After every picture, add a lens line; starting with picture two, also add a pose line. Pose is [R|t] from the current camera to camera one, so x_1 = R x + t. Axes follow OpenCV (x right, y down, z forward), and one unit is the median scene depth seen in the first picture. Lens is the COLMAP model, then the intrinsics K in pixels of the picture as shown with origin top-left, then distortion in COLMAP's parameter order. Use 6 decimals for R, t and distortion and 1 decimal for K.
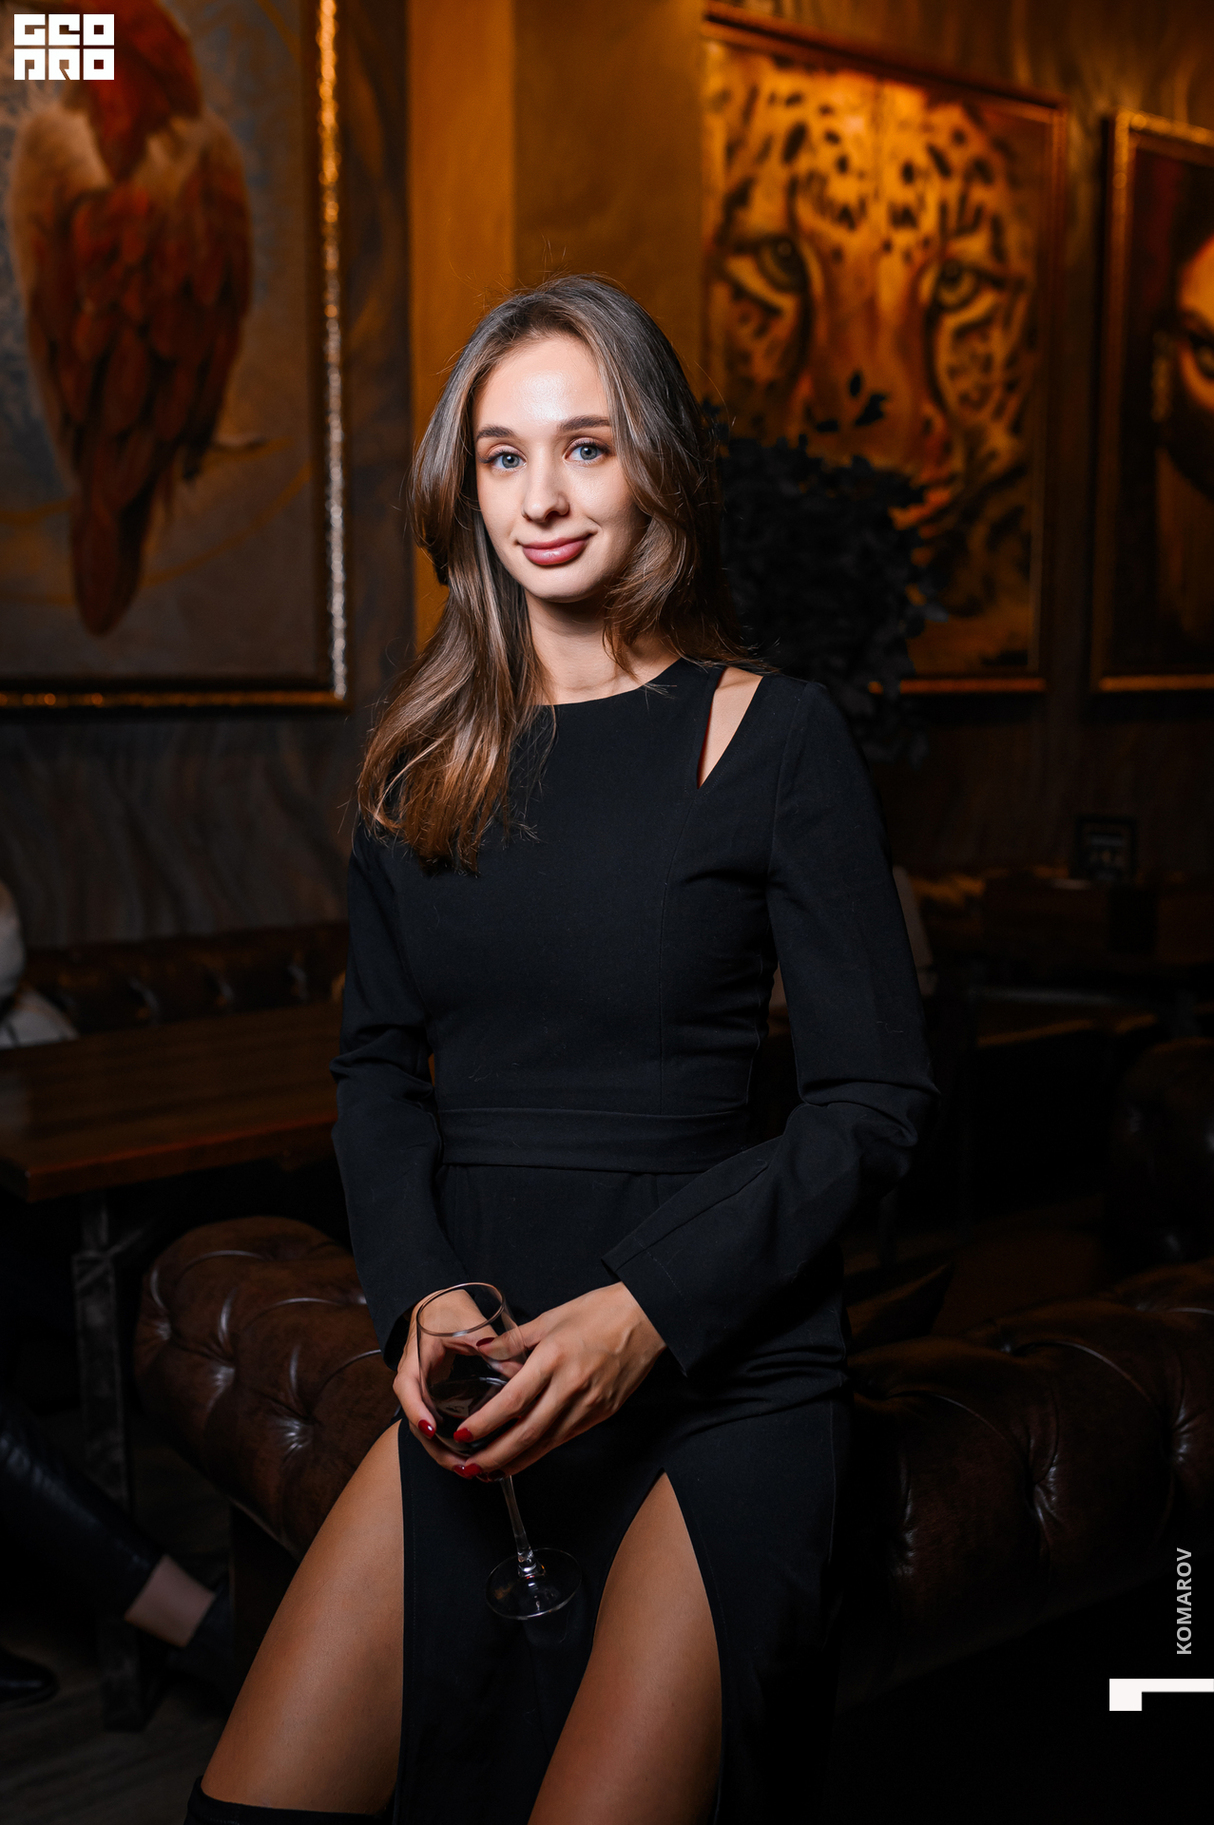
lens RADIAL K [[1830.7, 0, 603.6], [0, 1830.7, 902.9], [0, 0, 1]] dist [0.012908, 0.000000]
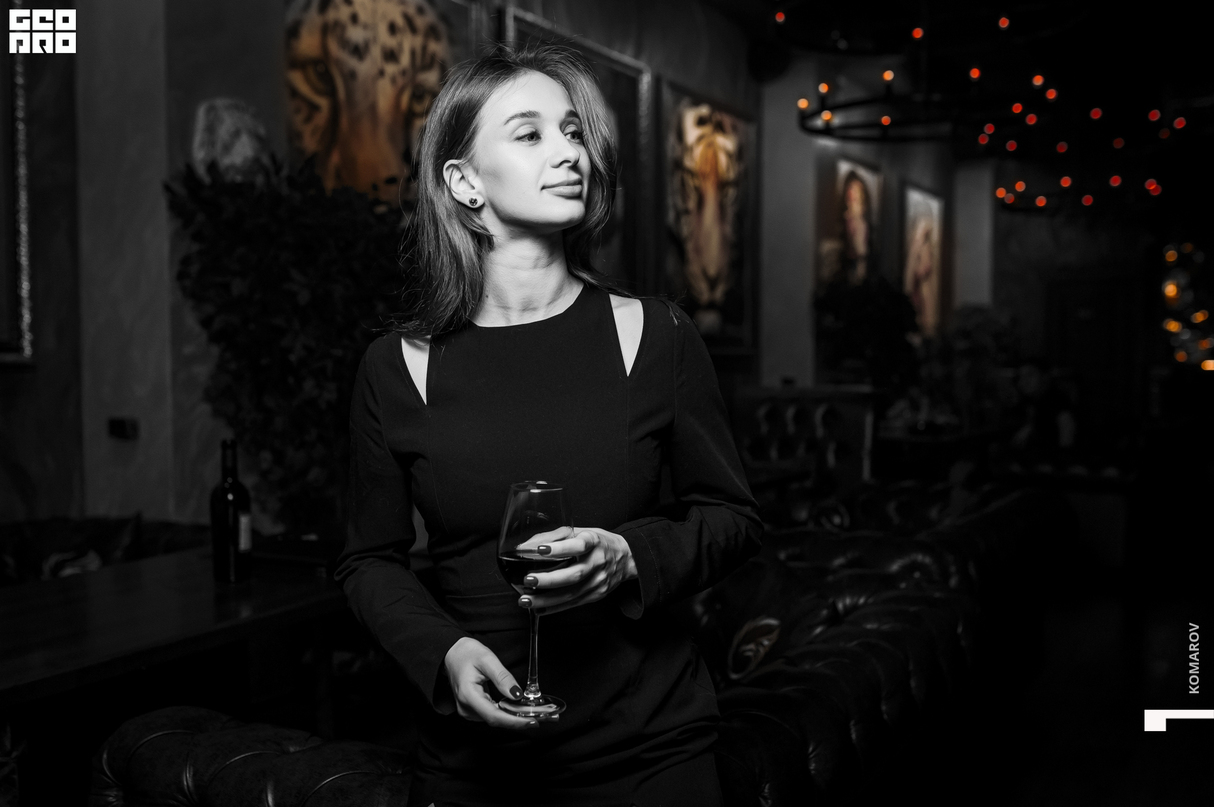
lens RADIAL K [[1217.8, 0, 570.8], [0, 1217.8, 417.1], [0, 0, 1]] dist [0.012908, 0.000000]
pose [[0.918391, -0.022141, 0.395055, -0.117404], [0.052578, 0.996408, -0.066385, 0.012870], [-0.392166, 0.081739, 0.916256, 0.007148]]
